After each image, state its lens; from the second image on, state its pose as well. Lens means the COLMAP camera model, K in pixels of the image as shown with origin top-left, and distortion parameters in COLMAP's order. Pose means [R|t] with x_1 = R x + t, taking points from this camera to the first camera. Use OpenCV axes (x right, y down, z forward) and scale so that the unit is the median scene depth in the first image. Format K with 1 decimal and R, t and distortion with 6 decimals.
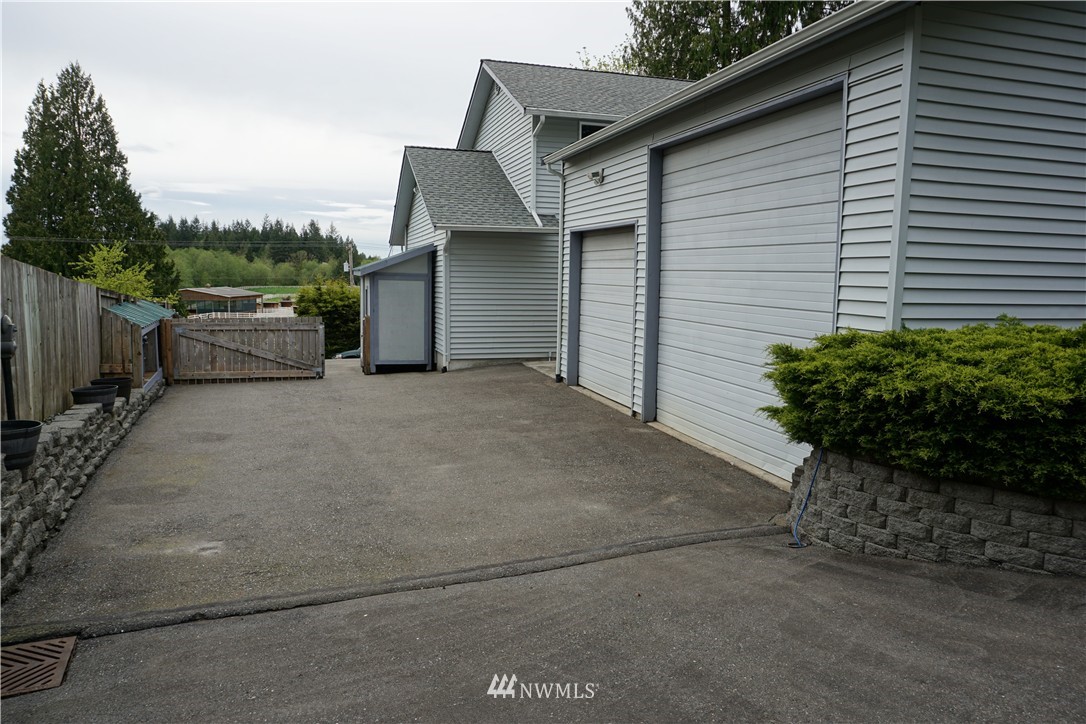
lens RADIAL K [[721.5, 0, 545.9], [0, 721.5, 366.2], [0, 0, 1]] dist [-0.054831, 0.038360]
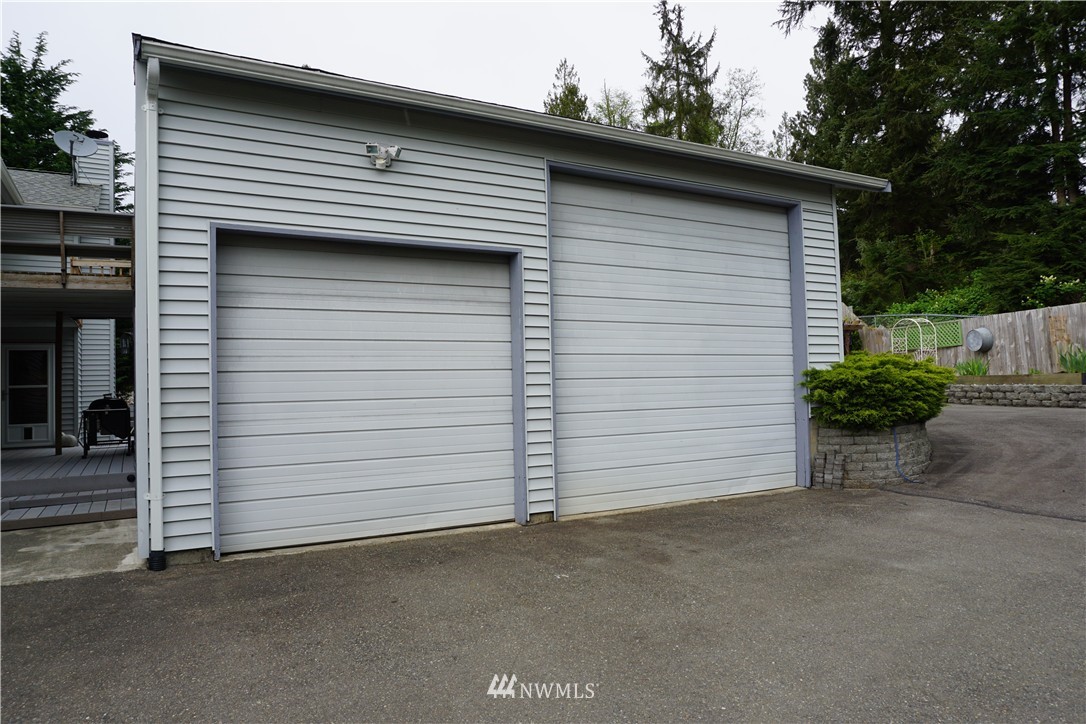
lens RADIAL K [[721.5, 0, 545.9], [0, 721.5, 366.2], [0, 0, 1]] dist [-0.054831, 0.038360]
pose [[-0.210423, 0.033391, 0.977040, -0.704873], [0.153634, 0.988128, -0.000682, -0.096993], [-0.965463, 0.149963, -0.213055, 1.375603]]
